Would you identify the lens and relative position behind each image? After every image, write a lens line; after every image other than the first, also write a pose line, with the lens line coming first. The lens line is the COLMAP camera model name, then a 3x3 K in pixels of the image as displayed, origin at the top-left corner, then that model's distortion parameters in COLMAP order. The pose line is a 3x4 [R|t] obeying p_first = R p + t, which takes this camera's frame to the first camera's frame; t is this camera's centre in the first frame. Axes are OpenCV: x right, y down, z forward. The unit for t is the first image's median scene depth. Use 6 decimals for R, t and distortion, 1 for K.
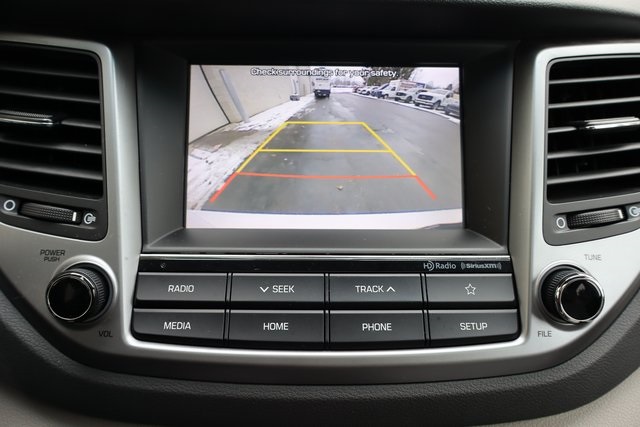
lens RADIAL K [[522.3, 0, 321.9], [0, 522.3, 210.1], [0, 0, 1]] dist [-0.006425, -0.000280]
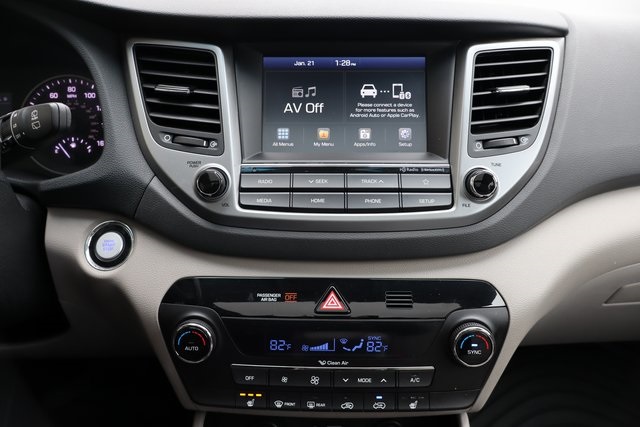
lens RADIAL K [[522.3, 0, 324.0], [0, 522.3, 211.0], [0, 0, 1]] dist [-0.006425, -0.000280]
pose [[0.999517, -0.002090, -0.031001, -0.009452], [0.002776, 0.999752, 0.022096, 0.211044], [0.030947, -0.022171, 0.999275, -0.803927]]
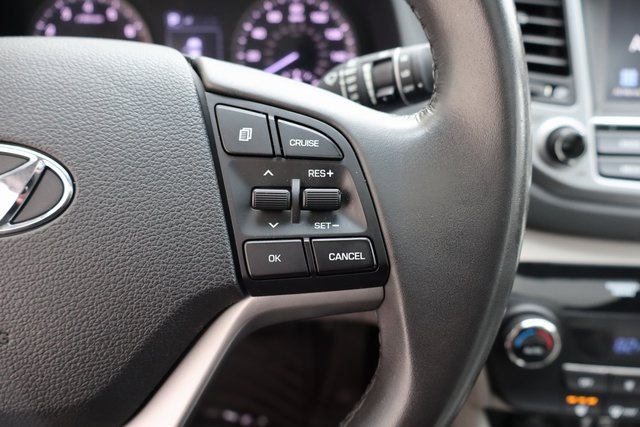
lens RADIAL K [[522.3, 0, 307.6], [0, 522.3, 202.5], [0, 0, 1]] dist [-0.006425, -0.000280]
pose [[0.997169, 0.026965, -0.070197, -1.024178], [-0.014980, 0.986016, 0.165976, 0.087036], [0.073691, -0.164455, 0.983628, -0.456534]]
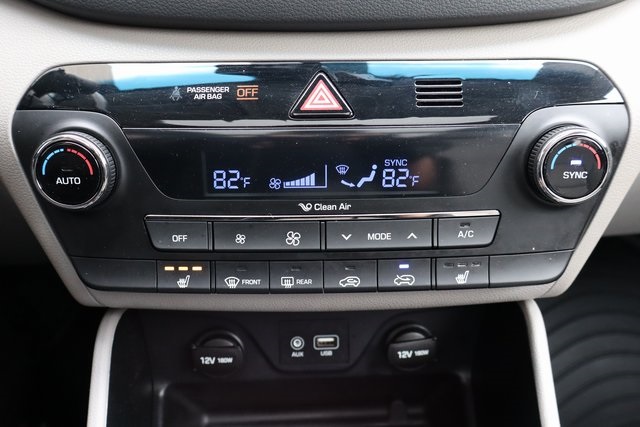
lens RADIAL K [[548.9, 0, 323.2], [0, 548.9, 212.9], [0, 0, 1]] dist [0.006489, 0.009283]
pose [[0.999803, -0.019818, -0.000981, -0.036324], [0.019813, 0.994397, 0.103838, 0.669221], [-0.001083, -0.103837, 0.994594, -0.103321]]
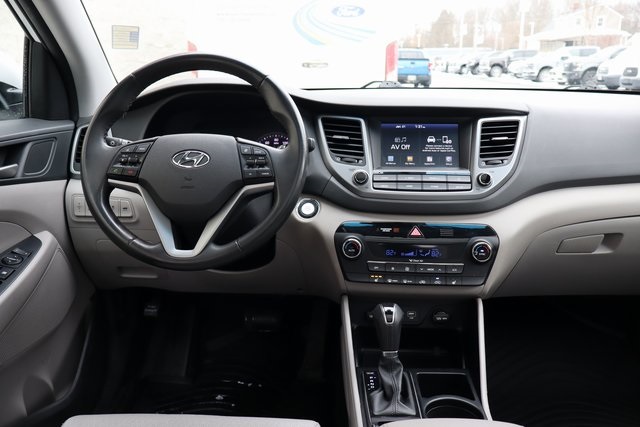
lens RADIAL K [[522.3, 0, 323.7], [0, 522.3, 211.5], [0, 0, 1]] dist [-0.006425, -0.000280]
pose [[0.995240, 0.012153, -0.096691, -0.343028], [-0.023886, 0.992349, -0.121135, 0.892273], [0.094479, 0.122868, 0.987916, -2.932070]]
